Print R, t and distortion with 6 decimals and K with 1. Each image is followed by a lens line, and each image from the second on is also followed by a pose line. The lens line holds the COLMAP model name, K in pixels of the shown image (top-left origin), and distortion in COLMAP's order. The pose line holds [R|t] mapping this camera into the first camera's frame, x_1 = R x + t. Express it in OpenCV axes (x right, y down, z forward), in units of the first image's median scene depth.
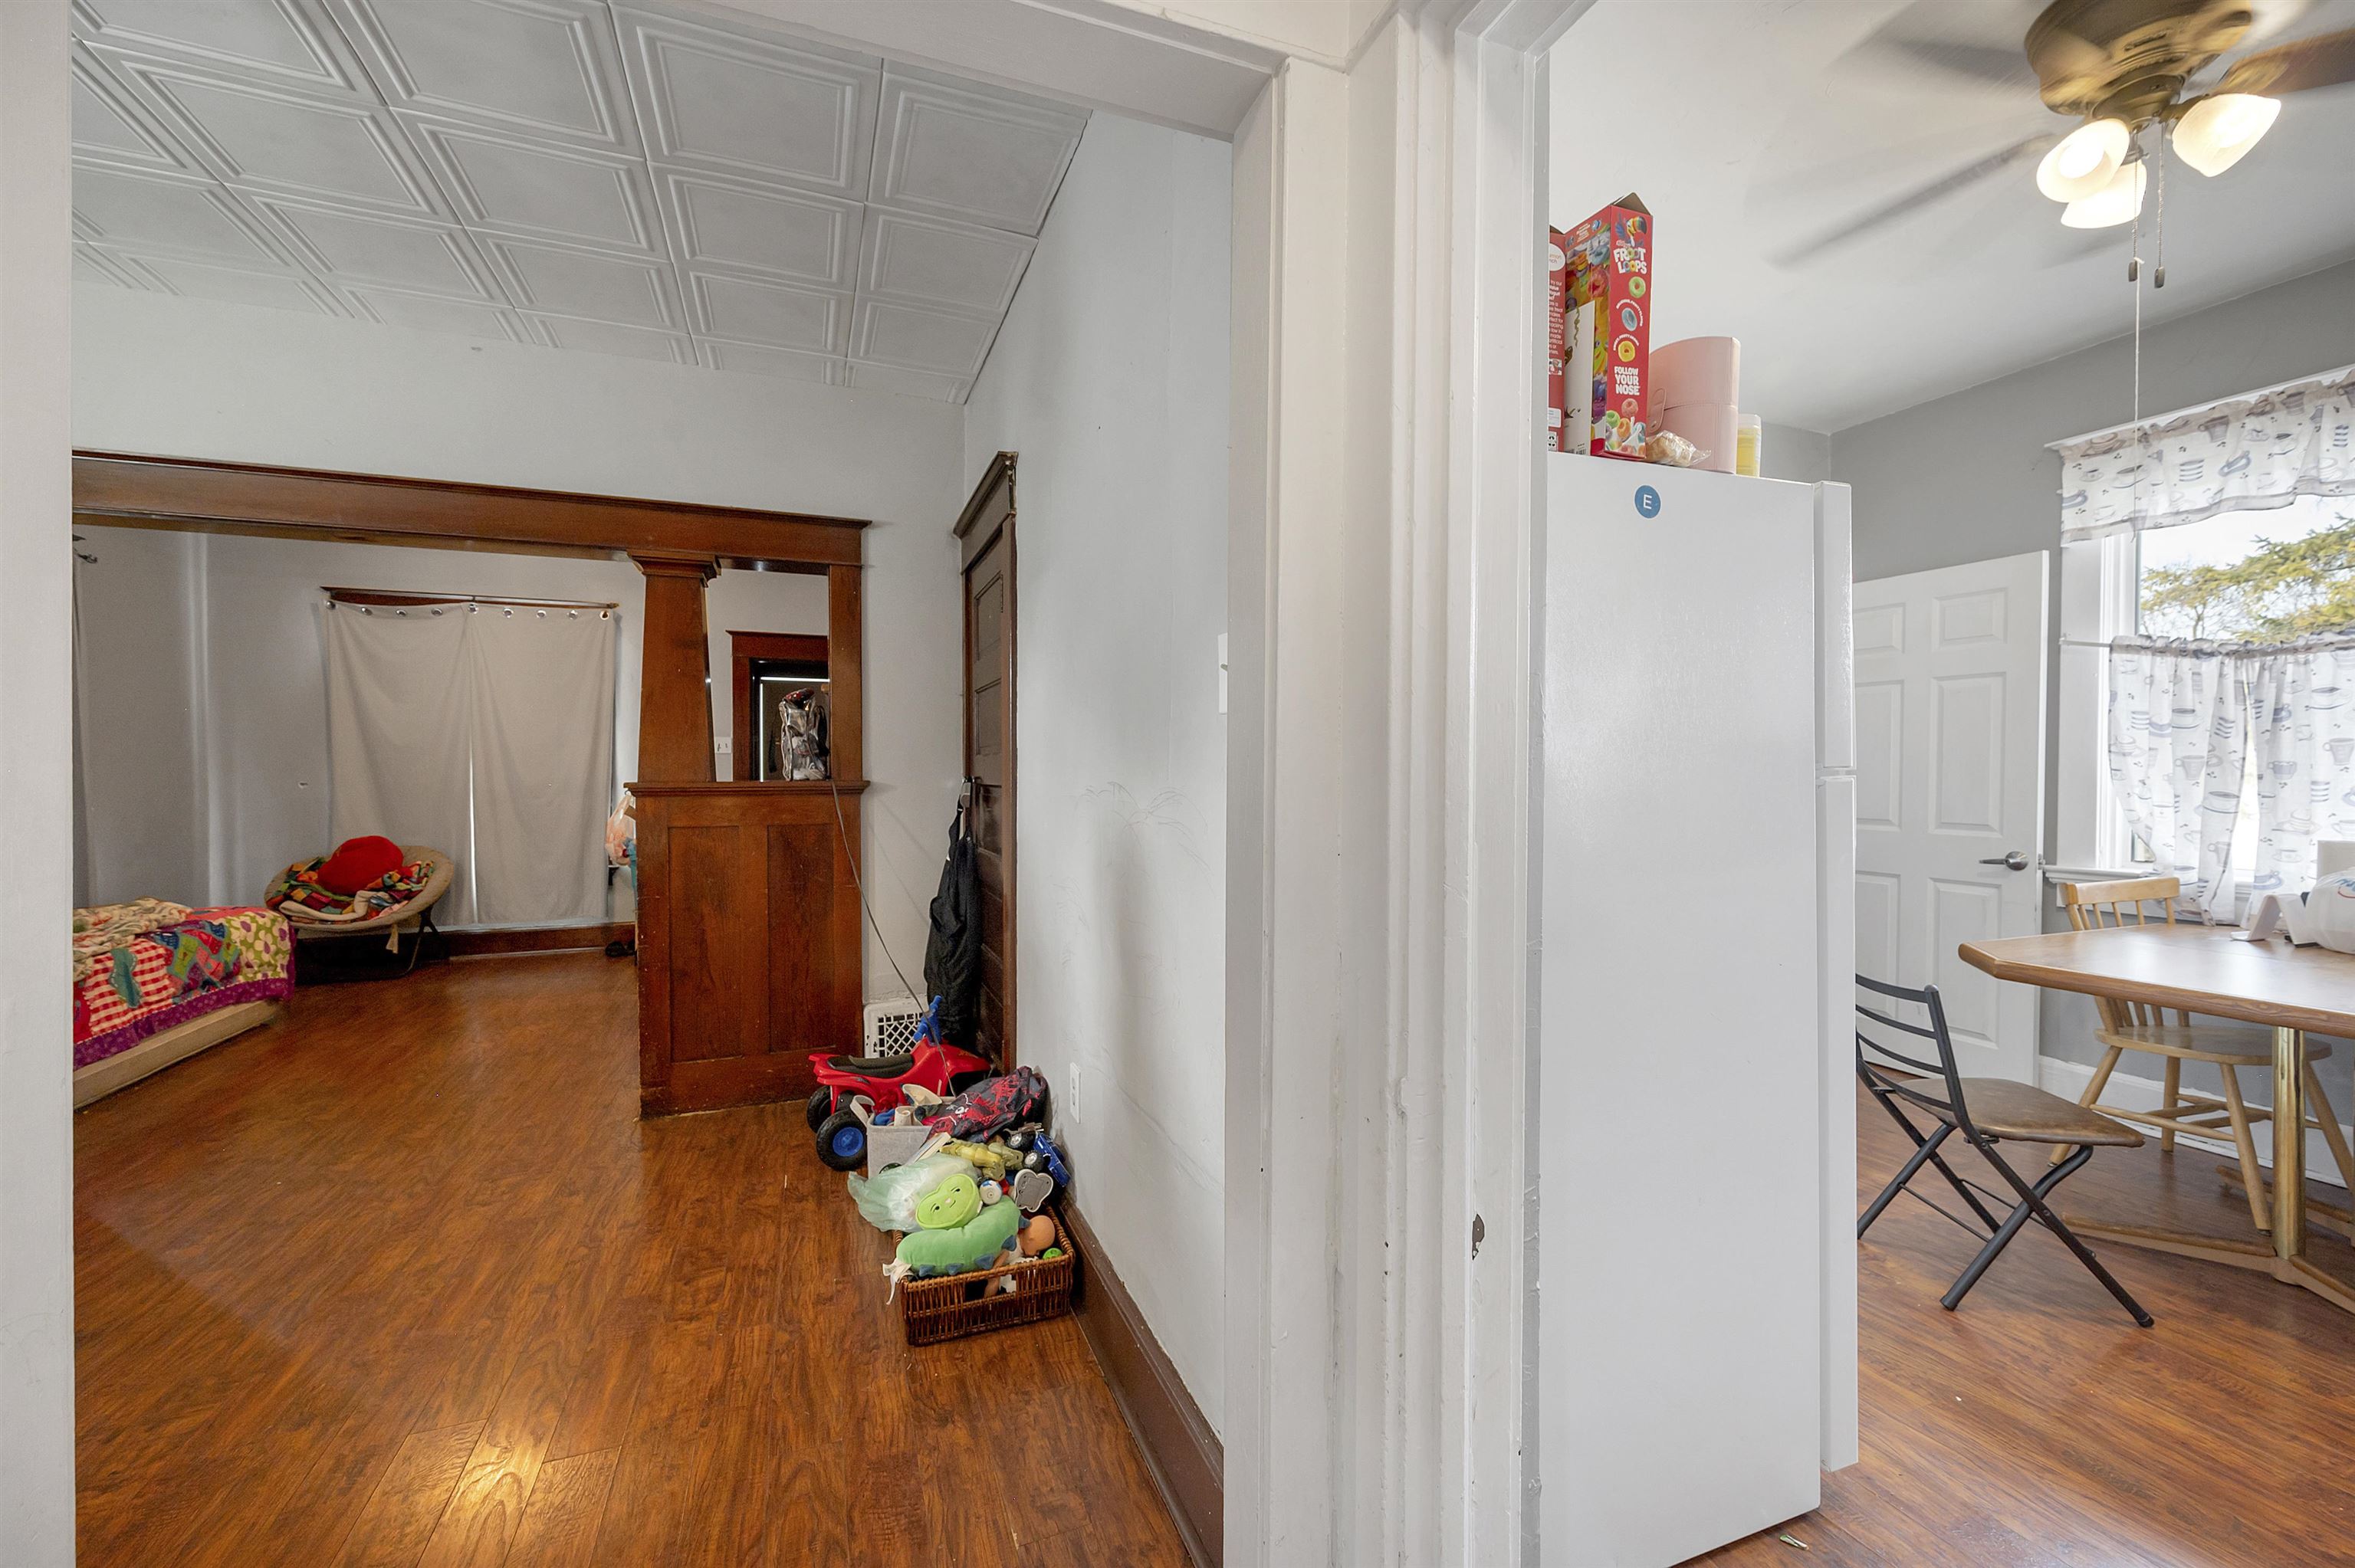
lens RADIAL K [[957.6, 0, 1177.5], [0, 957.6, 784.0], [0, 0, 1]] dist [0.003787, -0.000002]
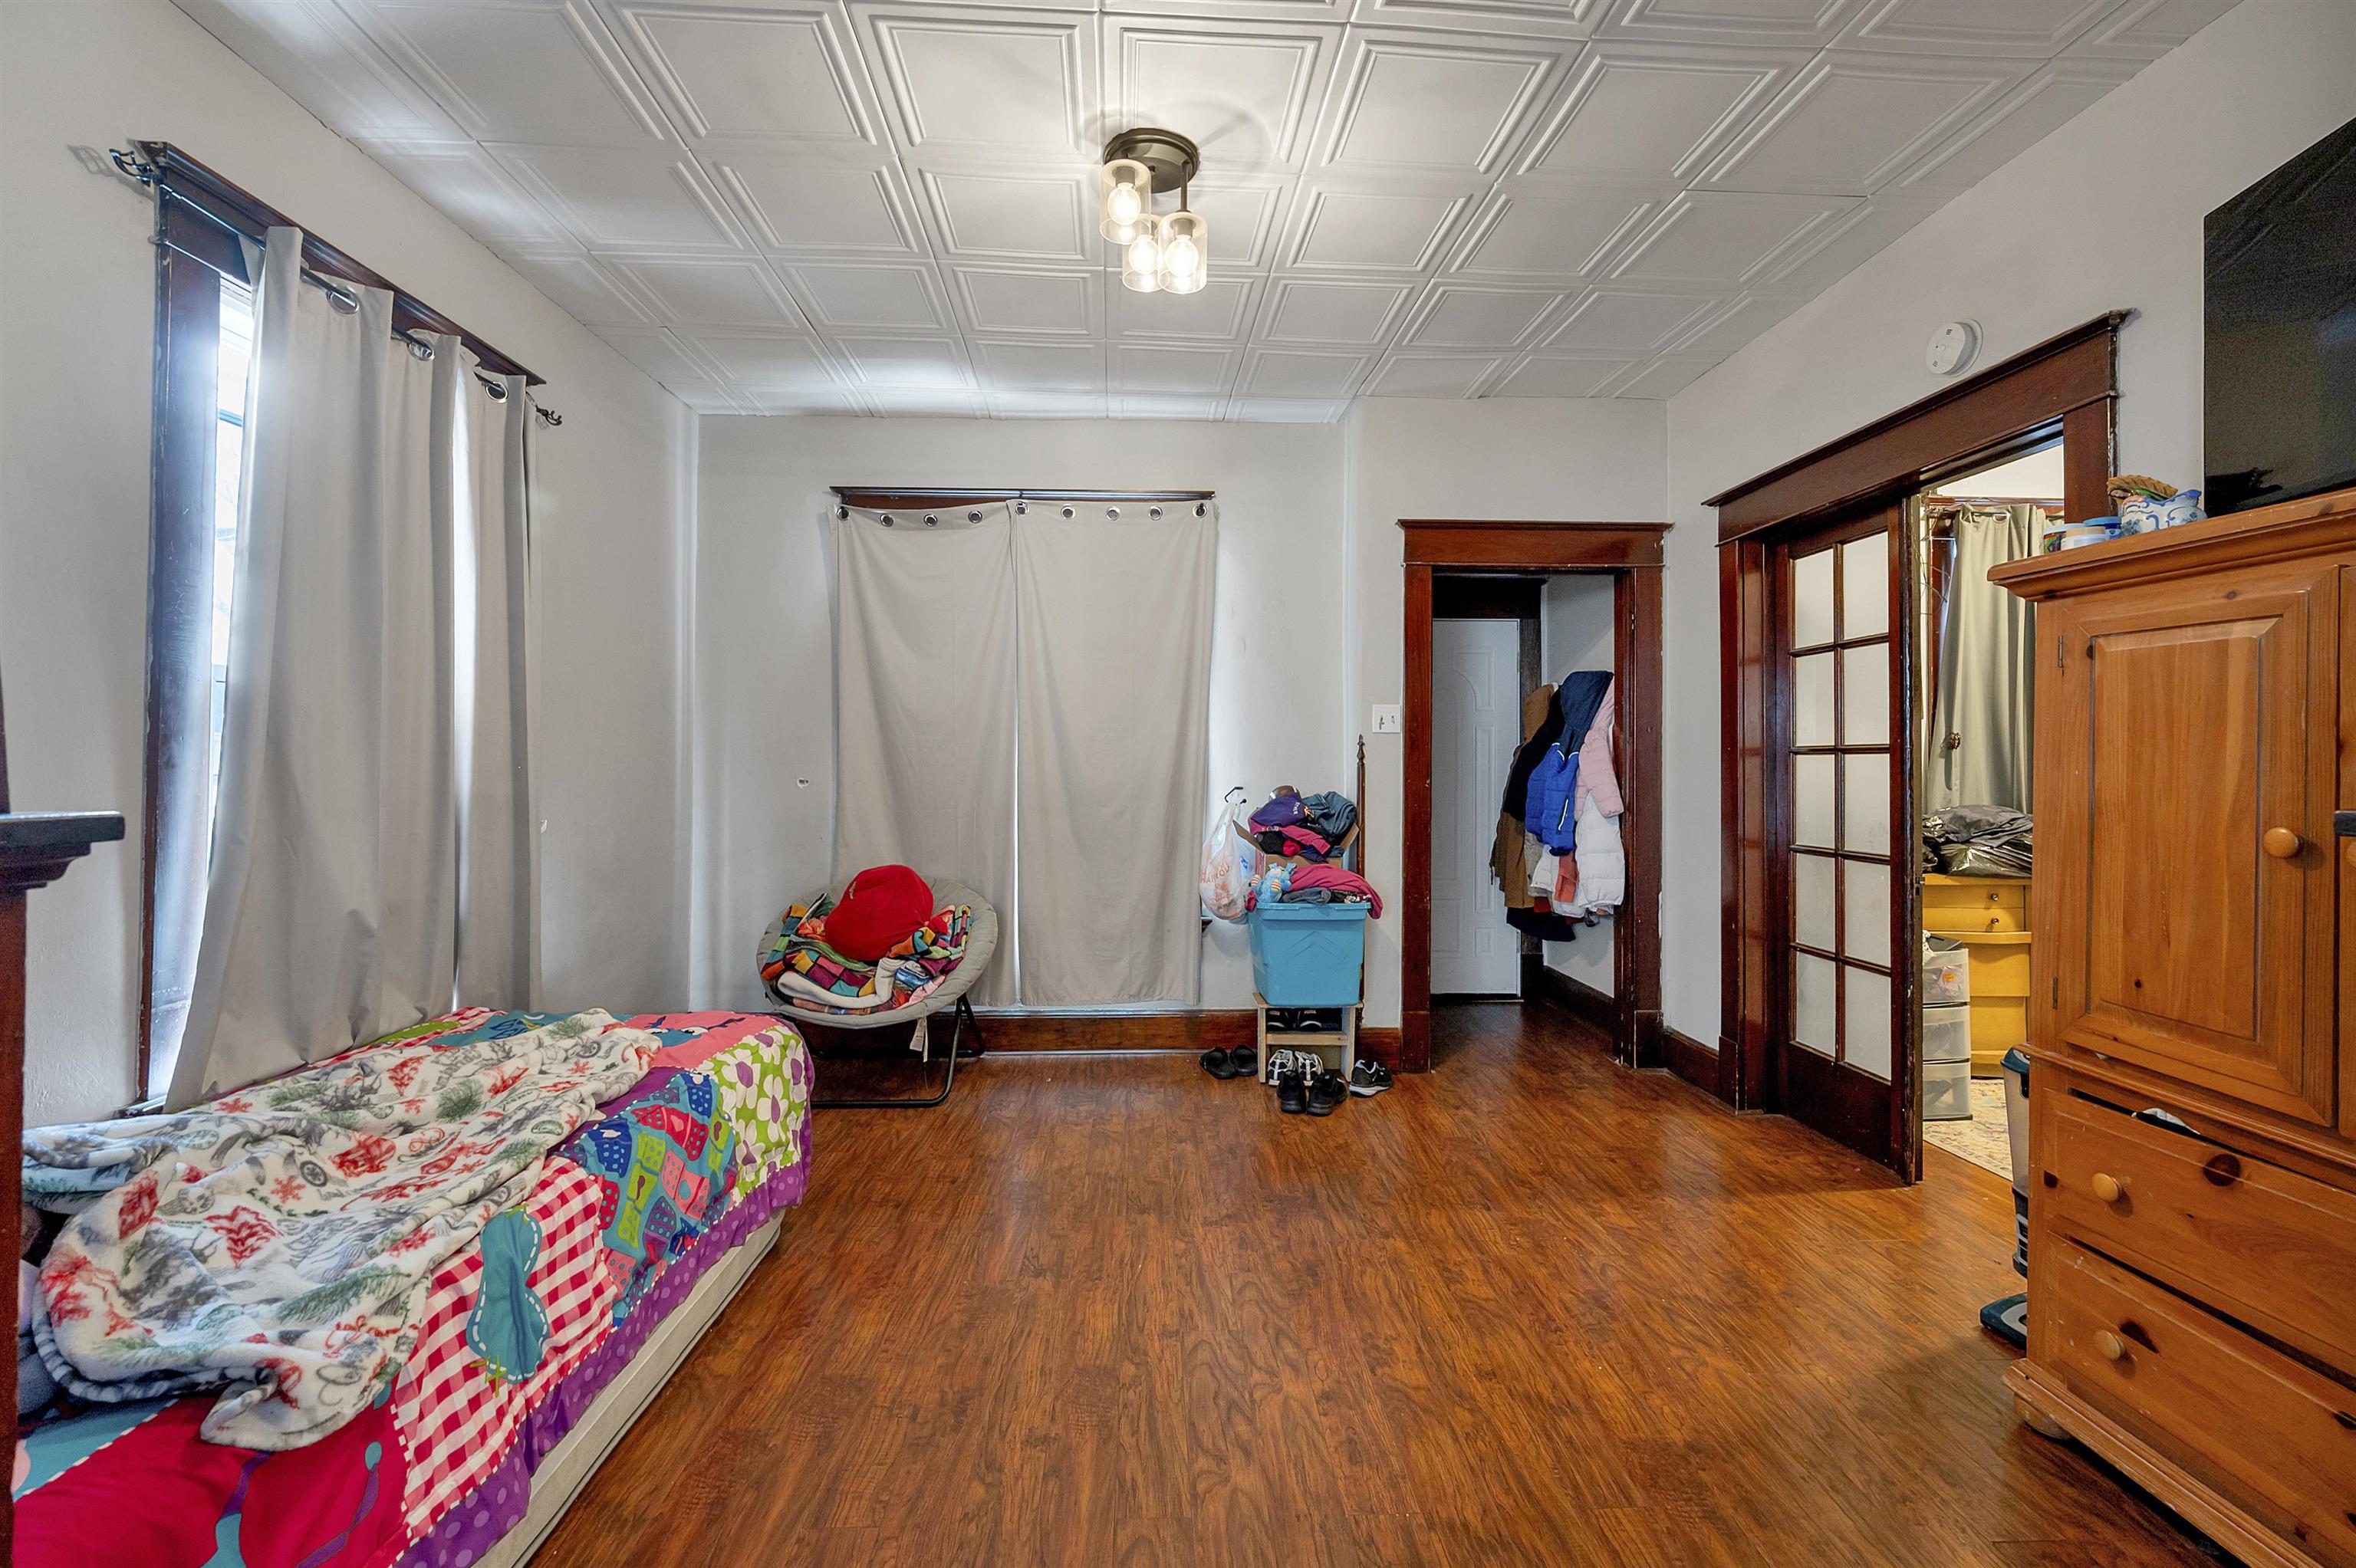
lens RADIAL K [[980.5, 0, 1181.4], [0, 980.5, 745.8], [0, 0, 1]] dist [-0.001666, -0.000159]
pose [[0.947010, -0.002576, -0.321194, -0.703692], [-0.008095, 0.999459, -0.031882, -0.007629], [0.321102, 0.032793, 0.946477, 0.698047]]
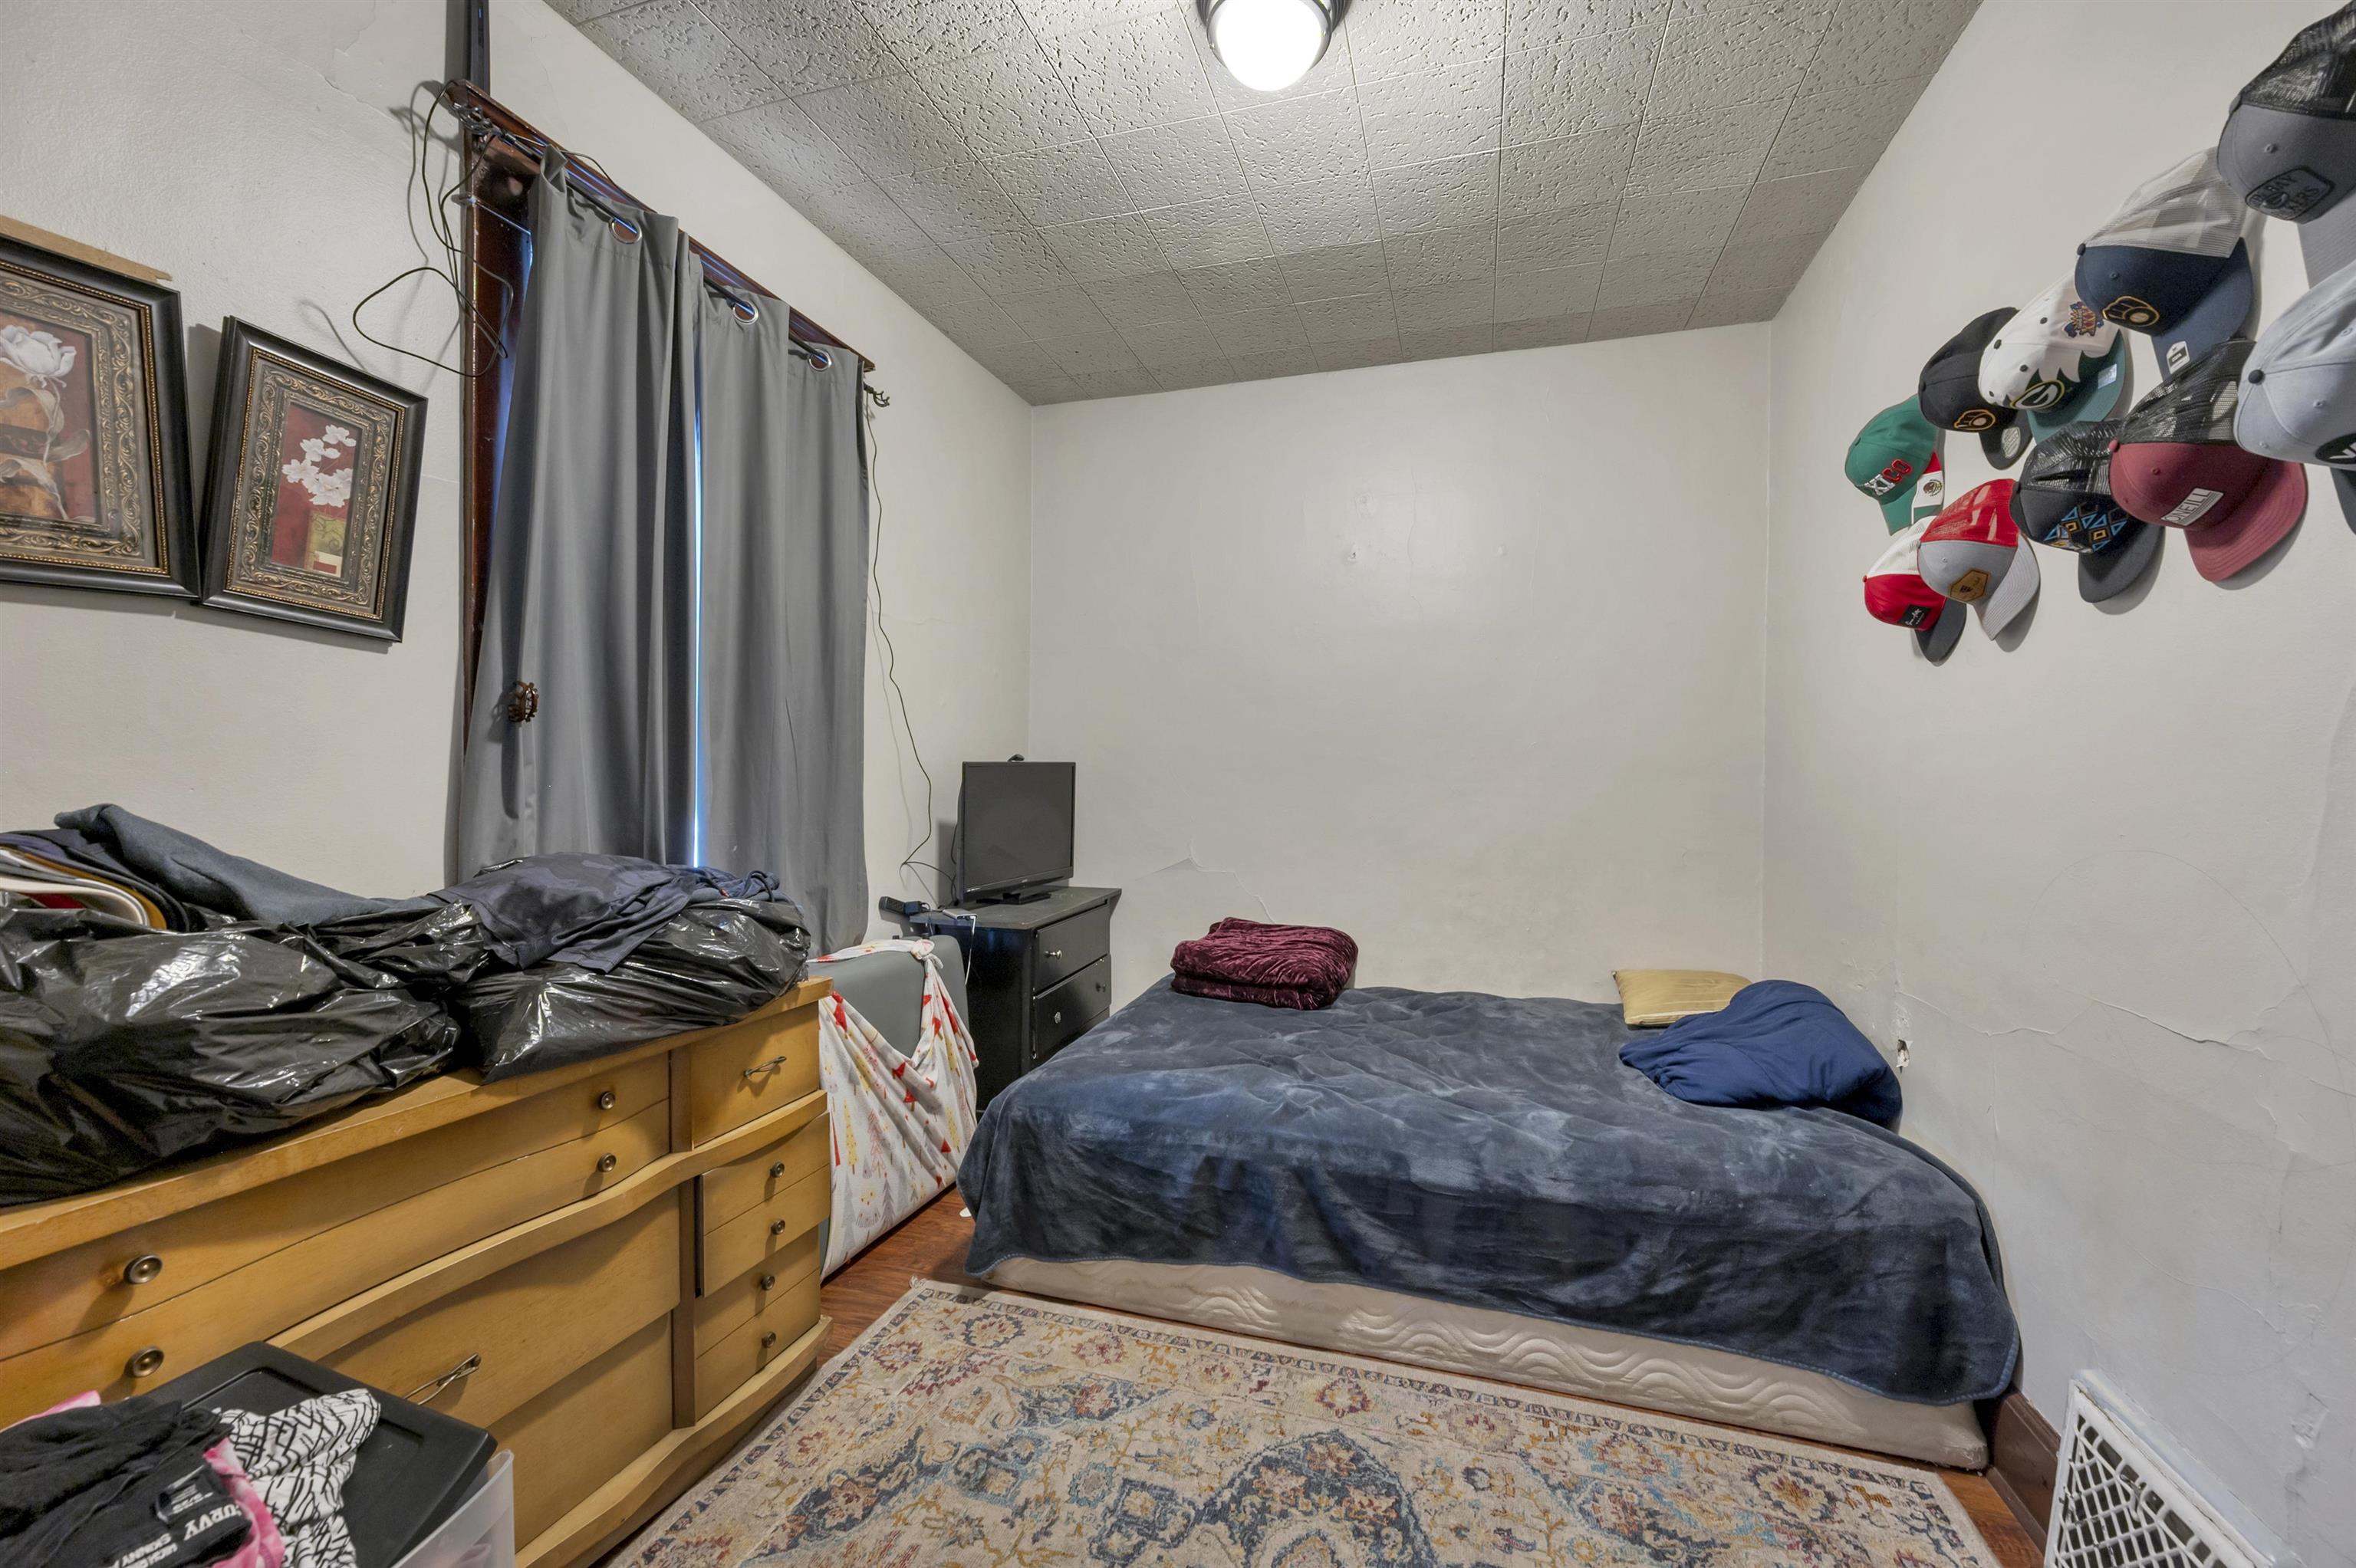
lens RADIAL K [[950.6, 0, 1178.0], [0, 950.6, 784.0], [0, 0, 1]] dist [-0.000708, -0.000192]
pose [[0.615802, -0.007579, 0.787864, -0.390808], [0.002417, 0.999967, 0.007729, -0.019328], [-0.787897, -0.002855, 0.615801, 1.517124]]
